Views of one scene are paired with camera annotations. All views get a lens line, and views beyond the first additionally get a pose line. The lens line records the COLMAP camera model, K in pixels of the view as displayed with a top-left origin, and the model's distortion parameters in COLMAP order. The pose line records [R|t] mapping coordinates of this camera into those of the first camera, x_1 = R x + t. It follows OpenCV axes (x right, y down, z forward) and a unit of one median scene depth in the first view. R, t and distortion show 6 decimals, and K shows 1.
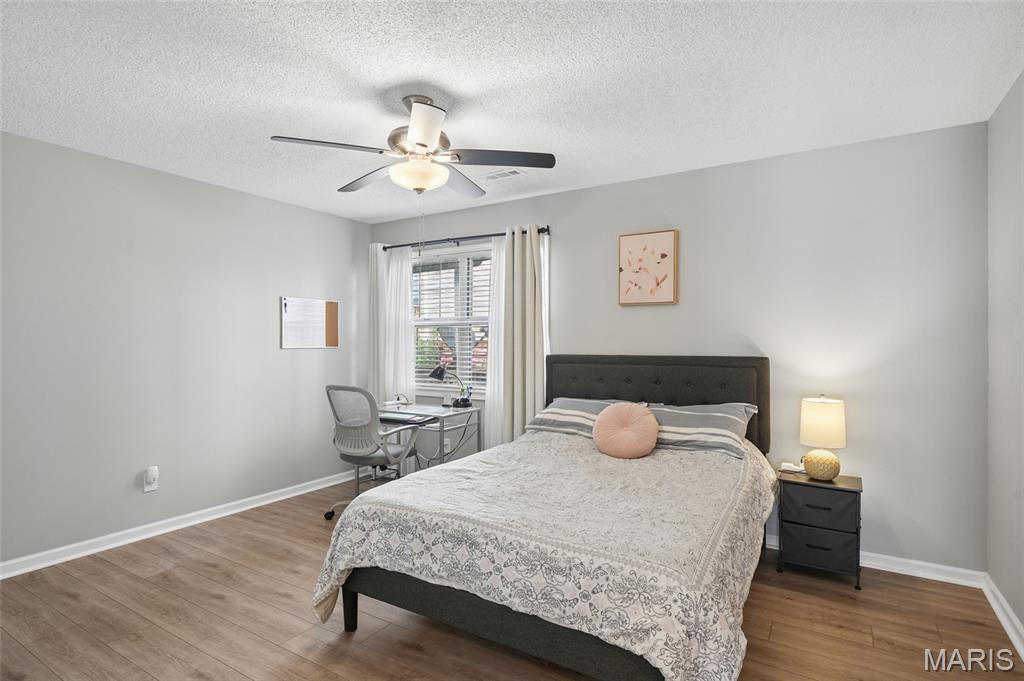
lens RADIAL K [[520.3, 0, 512.0], [0, 520.3, 340.5], [0, 0, 1]] dist [-0.000406, -0.000041]
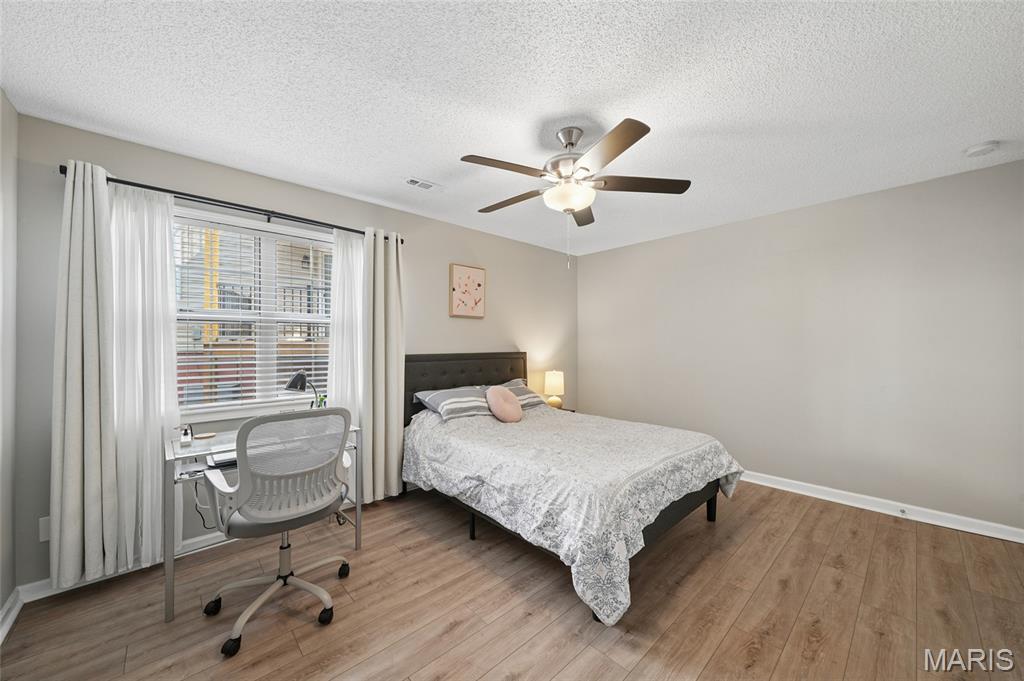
lens RADIAL K [[369.7, 0, 512.0], [0, 369.7, 340.5], [0, 0, 1]] dist [-0.003190, -0.000348]
pose [[0.269537, 0.009615, 0.962942, -0.664771], [-0.000937, 0.999952, -0.009723, 0.004658], [-0.962990, 0.001718, 0.269533, 0.600303]]
